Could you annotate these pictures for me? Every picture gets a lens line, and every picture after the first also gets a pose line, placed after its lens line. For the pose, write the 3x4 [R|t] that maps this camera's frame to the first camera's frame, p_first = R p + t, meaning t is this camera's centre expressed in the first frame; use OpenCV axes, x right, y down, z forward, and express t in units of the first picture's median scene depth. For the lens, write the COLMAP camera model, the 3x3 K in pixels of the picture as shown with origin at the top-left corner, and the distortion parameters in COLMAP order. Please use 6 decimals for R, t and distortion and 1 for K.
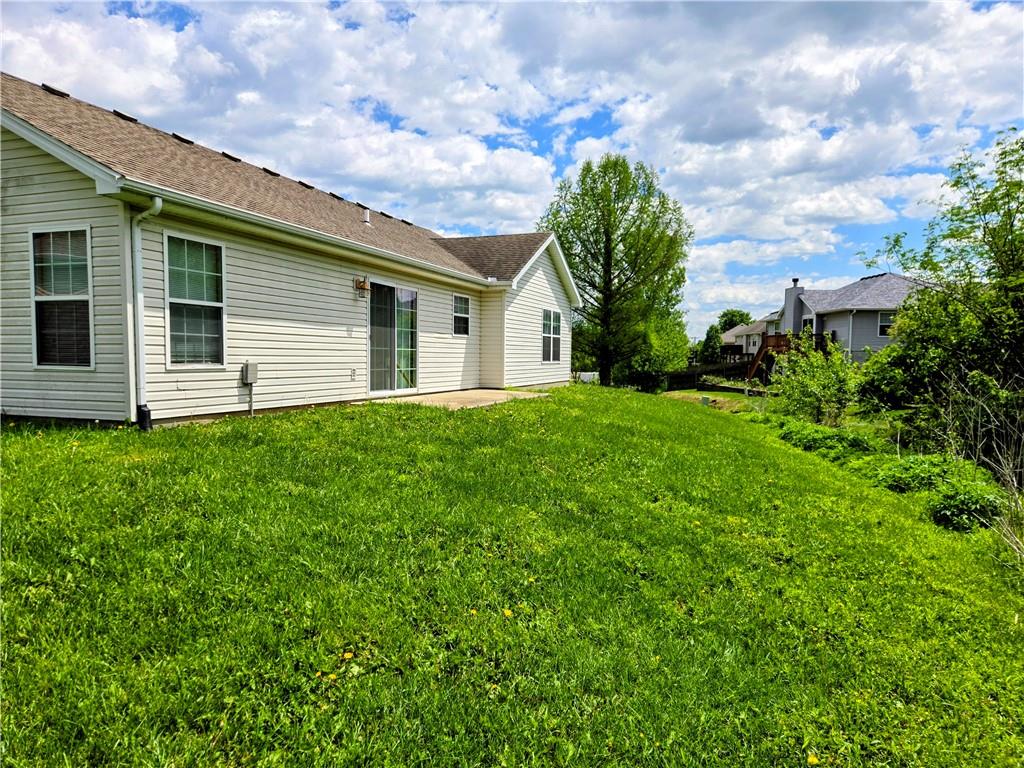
lens RADIAL K [[690.9, 0, 515.6], [0, 690.9, 381.5], [0, 0, 1]] dist [0.061963, -0.049777]
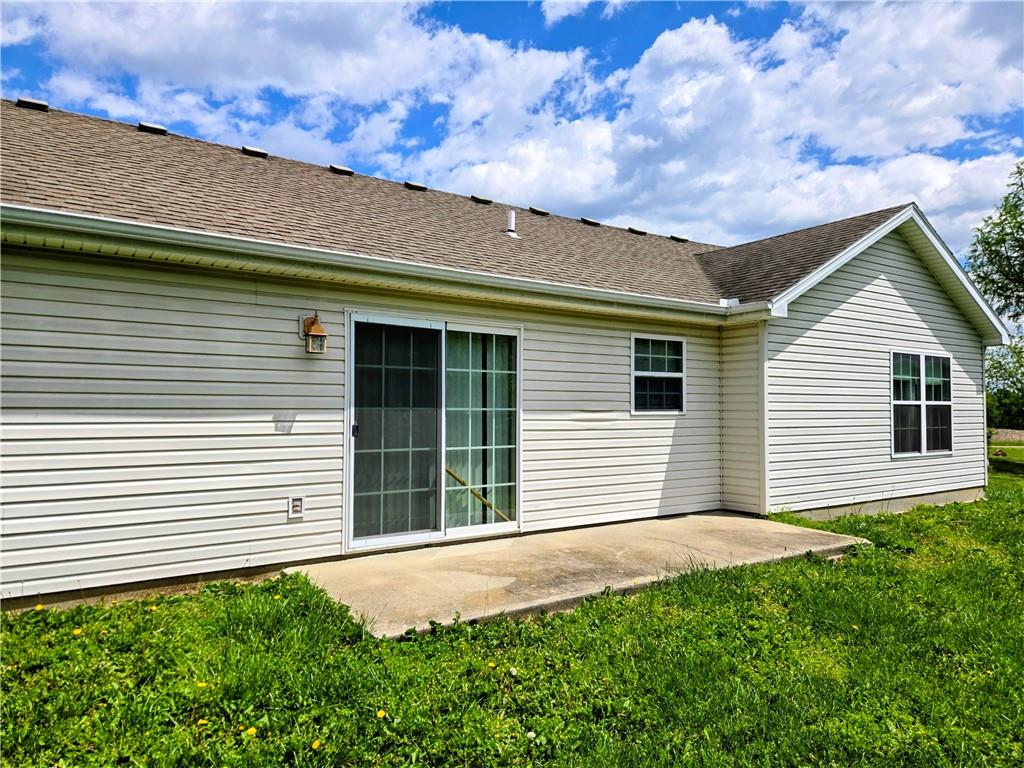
lens RADIAL K [[690.9, 0, 512.1], [0, 690.9, 408.6], [0, 0, 1]] dist [0.061963, -0.049777]
pose [[0.818208, -0.014626, -0.574737, 0.124622], [-0.011874, 0.999033, -0.042328, -0.043096], [0.574800, 0.041458, 0.817243, 0.470318]]
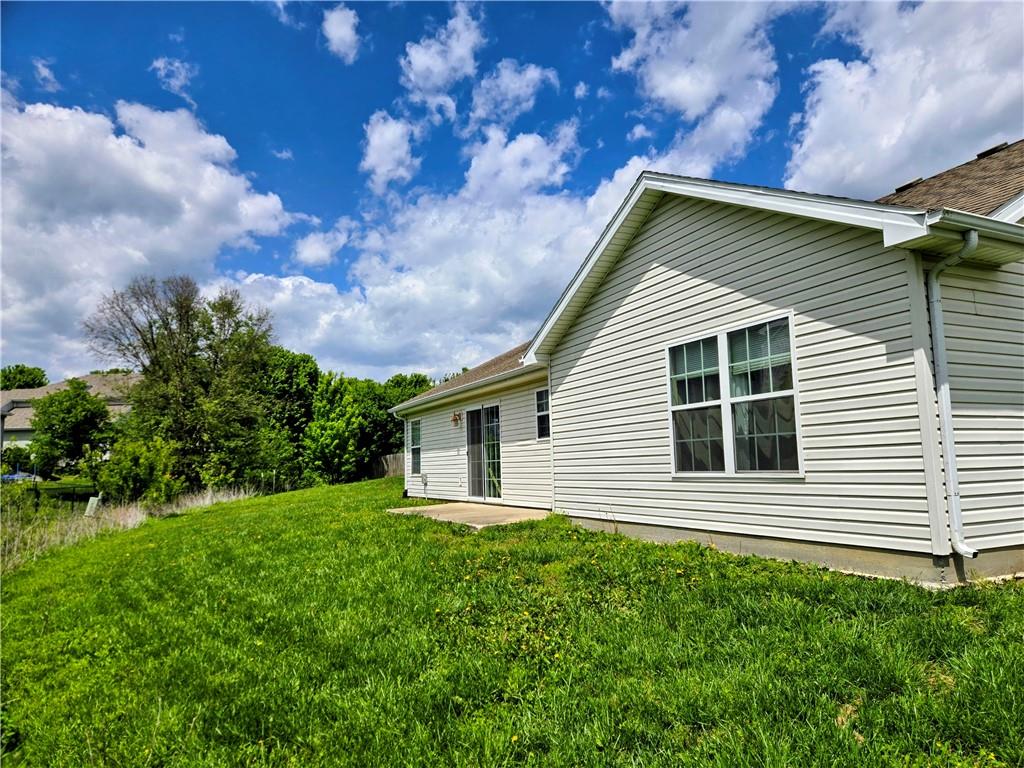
lens RADIAL K [[690.9, 0, 510.8], [0, 690.9, 387.7], [0, 0, 1]] dist [0.061963, -0.049777]
pose [[-0.707700, -0.076264, -0.702385, 0.471593], [-0.009922, 0.995132, -0.098052, -0.043629], [0.706444, -0.062423, -0.705011, 1.423979]]
